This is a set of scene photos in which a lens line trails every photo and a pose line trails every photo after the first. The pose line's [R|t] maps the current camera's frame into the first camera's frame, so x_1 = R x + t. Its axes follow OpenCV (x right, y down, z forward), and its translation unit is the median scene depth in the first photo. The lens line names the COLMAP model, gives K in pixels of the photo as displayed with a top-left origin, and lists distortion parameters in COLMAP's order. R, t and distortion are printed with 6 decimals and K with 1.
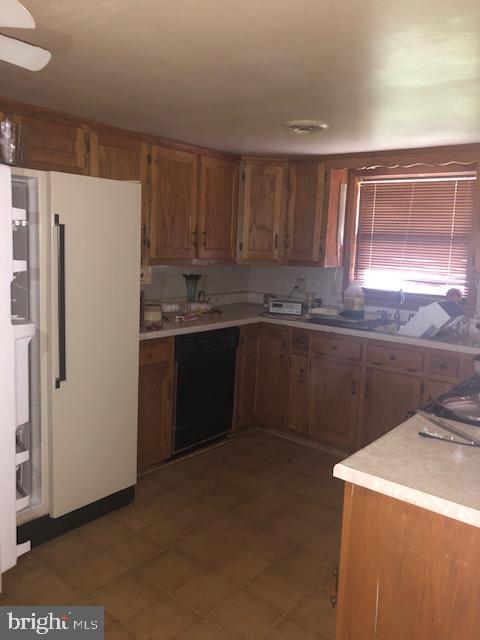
lens RADIAL K [[532.7, 0, 260.2], [0, 532.7, 327.7], [0, 0, 1]] dist [0.138448, -0.272667]
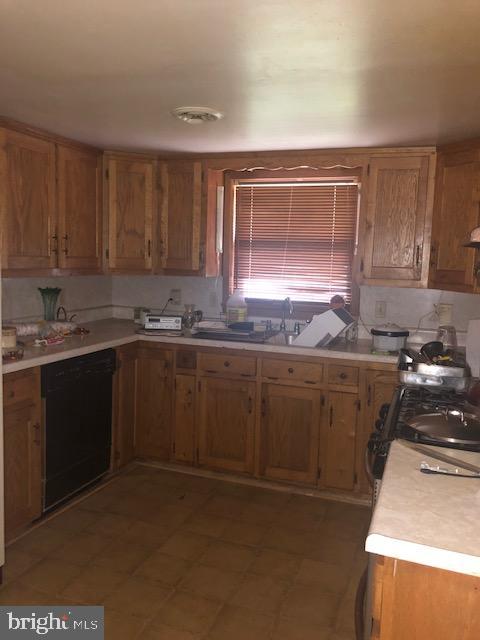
lens RADIAL K [[532.7, 0, 260.2], [0, 532.7, 327.7], [0, 0, 1]] dist [0.138448, -0.272667]
pose [[0.953048, -0.051926, 0.298334, -0.071005], [0.057598, 0.998287, -0.010246, -0.011451], [-0.297291, 0.026948, 0.954407, 0.109611]]
